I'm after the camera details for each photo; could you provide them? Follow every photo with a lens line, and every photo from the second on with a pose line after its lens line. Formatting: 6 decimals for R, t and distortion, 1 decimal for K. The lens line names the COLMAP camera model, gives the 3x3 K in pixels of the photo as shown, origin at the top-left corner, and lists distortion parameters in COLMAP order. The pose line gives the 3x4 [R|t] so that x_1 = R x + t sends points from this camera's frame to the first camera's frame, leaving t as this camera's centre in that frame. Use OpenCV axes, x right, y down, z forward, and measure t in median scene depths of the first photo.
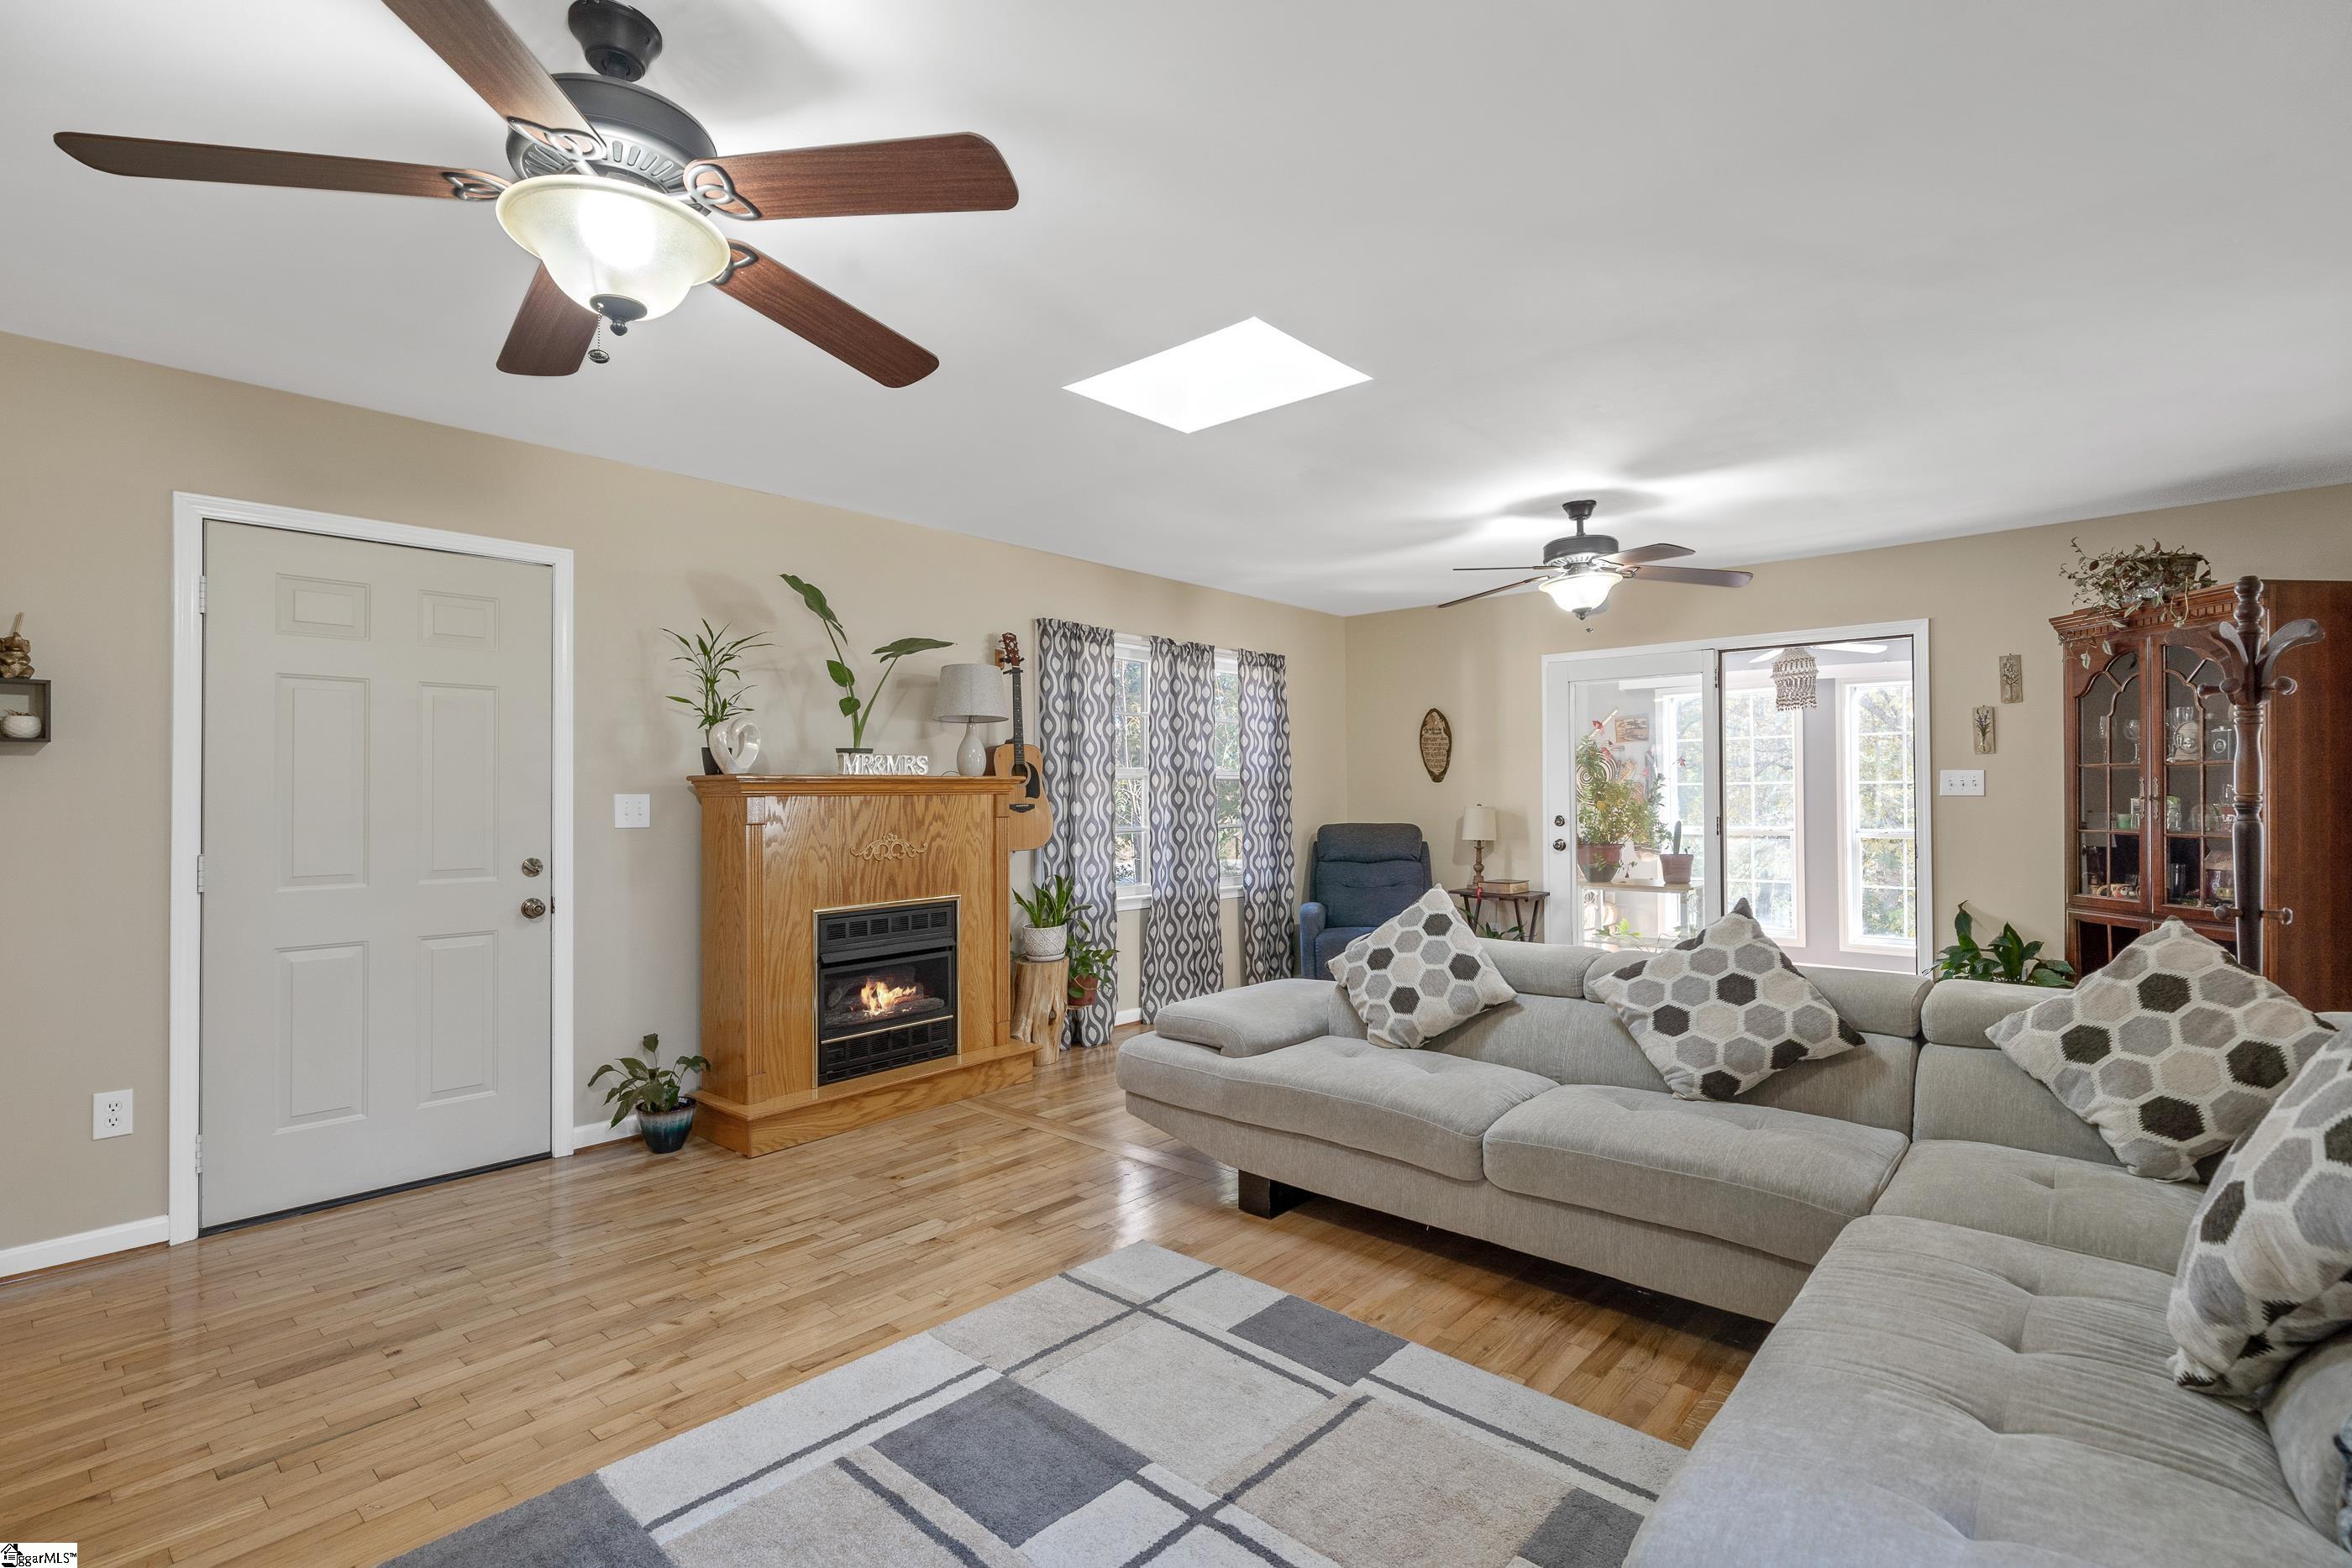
lens RADIAL K [[1107.2, 0, 1176.0], [0, 1107.2, 771.5], [0, 0, 1]] dist [-0.004065, 0.001246]
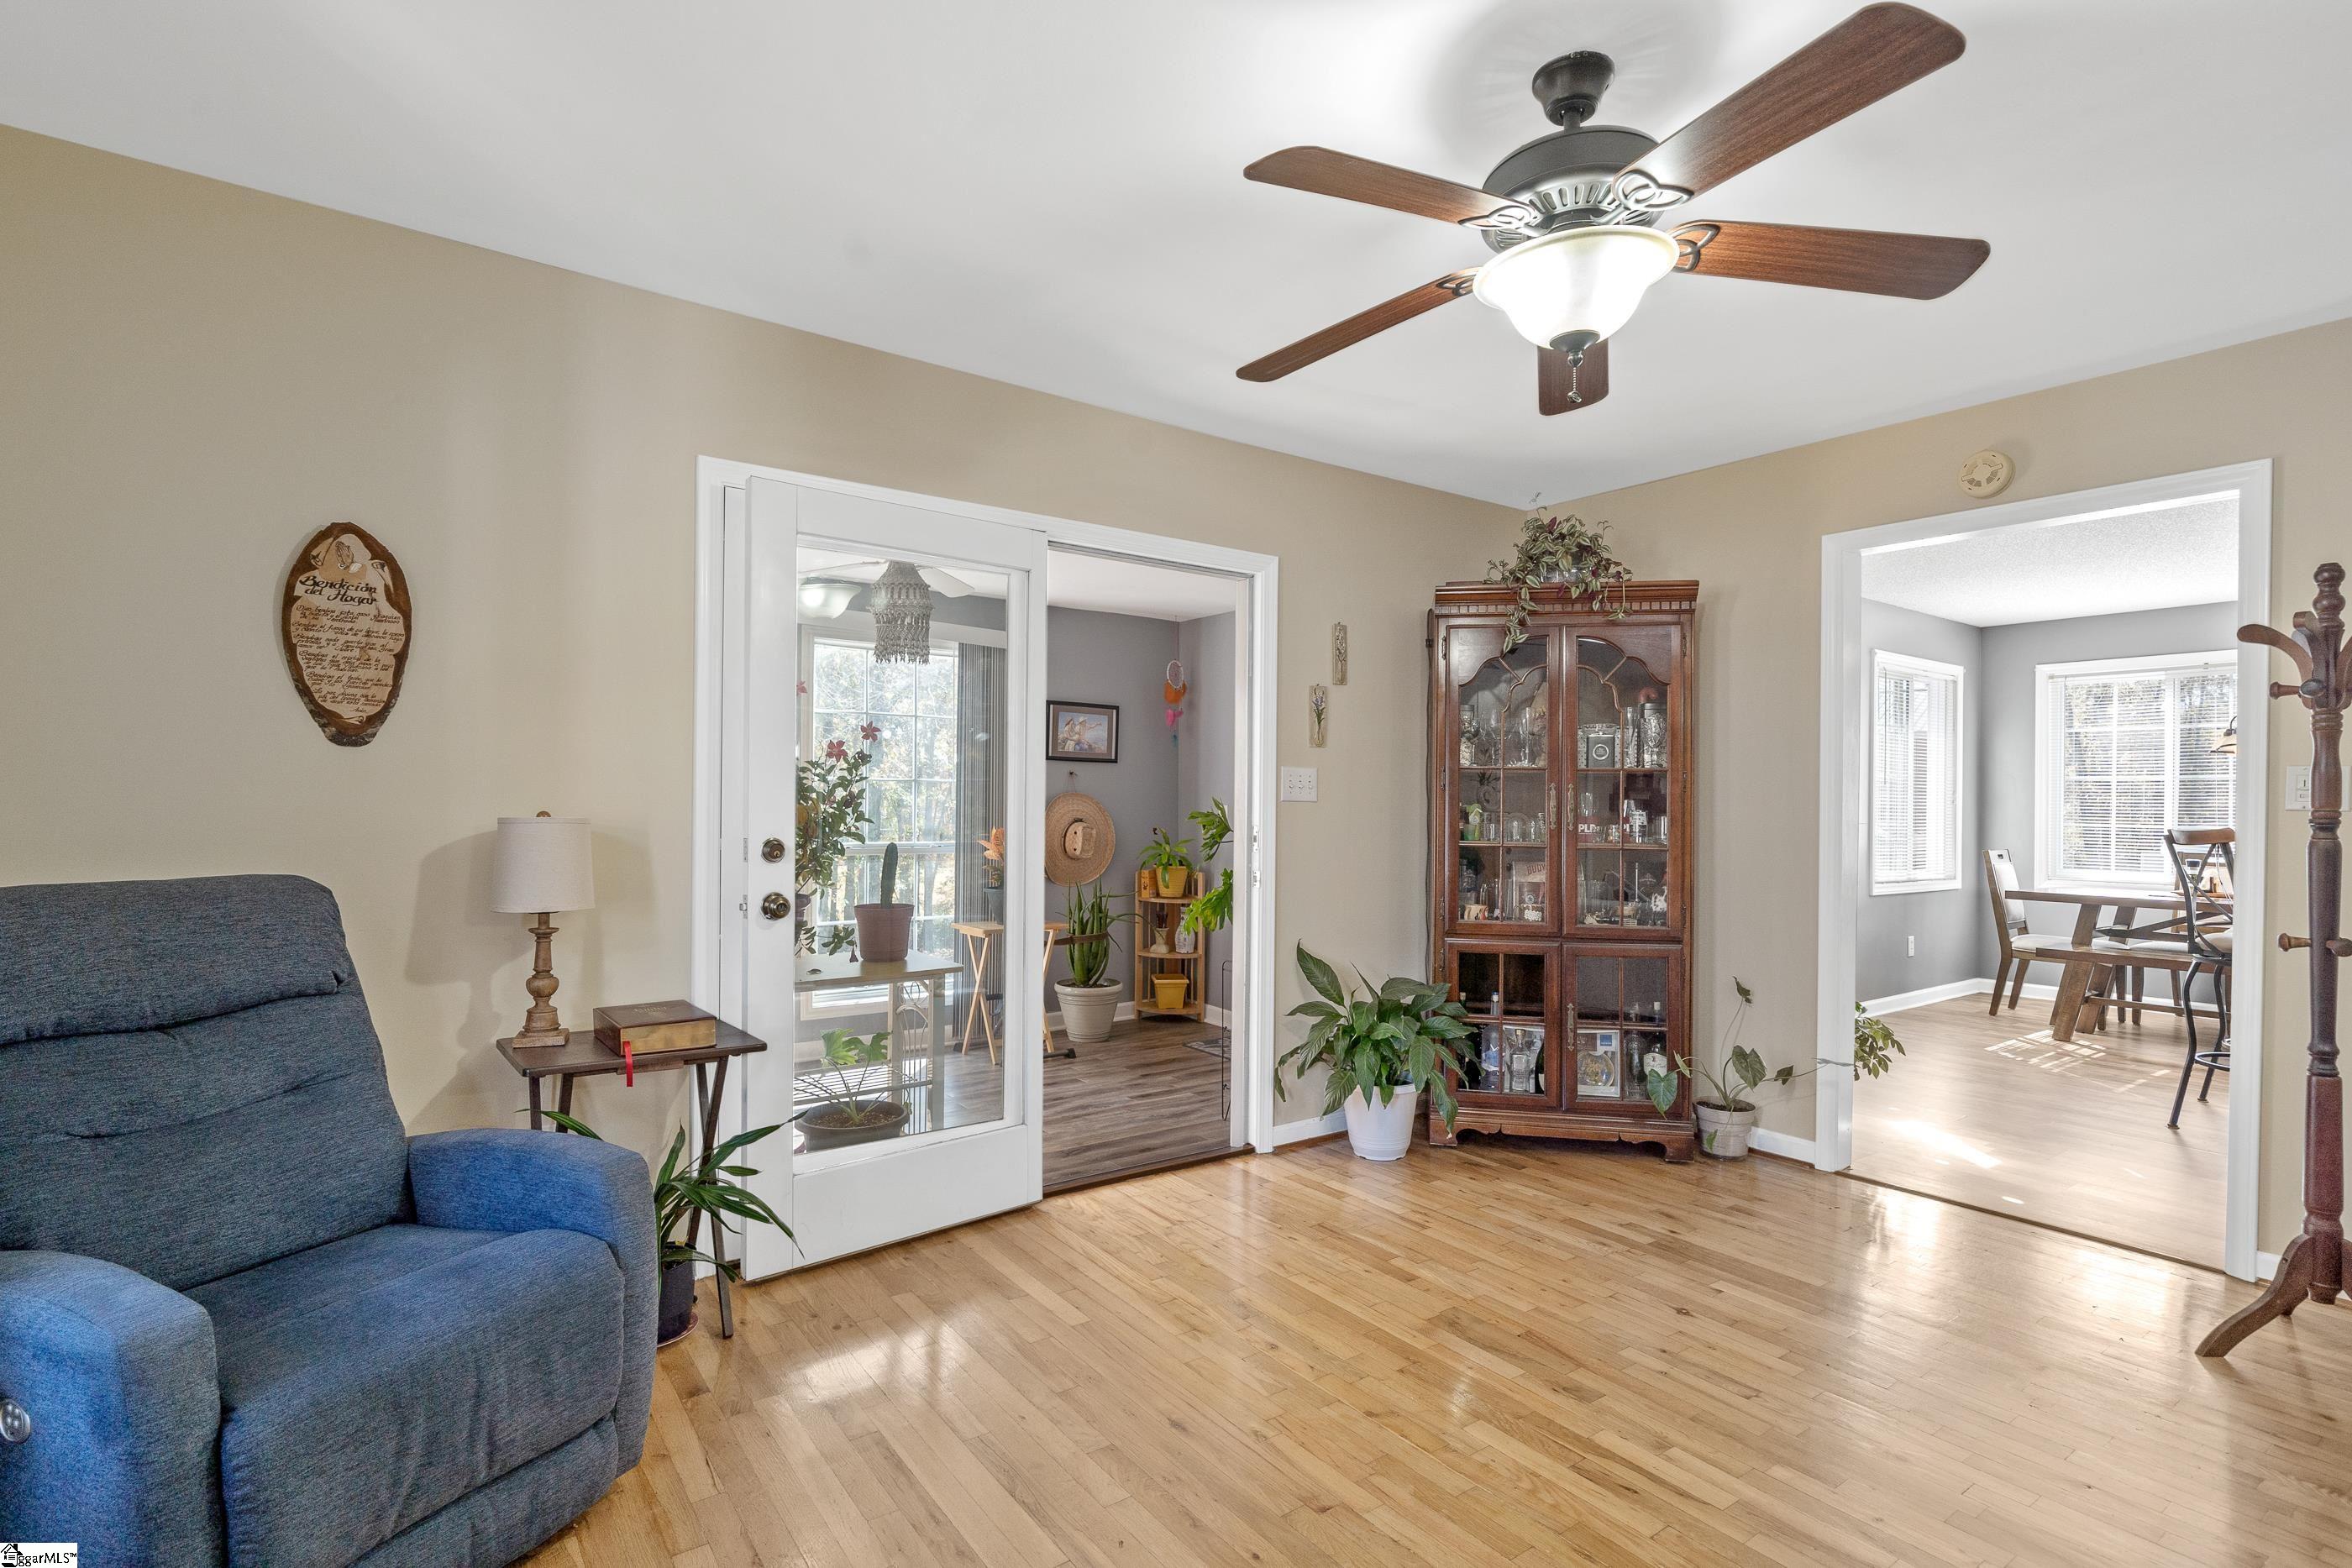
lens RADIAL K [[1107.2, 0, 1142.8], [0, 1107.2, 798.2], [0, 0, 1]] dist [-0.004065, 0.001246]
pose [[0.212446, 0.006971, 0.977148, -0.089098], [-0.033786, 0.999429, 0.000215, 0.041043], [-0.976589, -0.033060, 0.212560, 1.660338]]
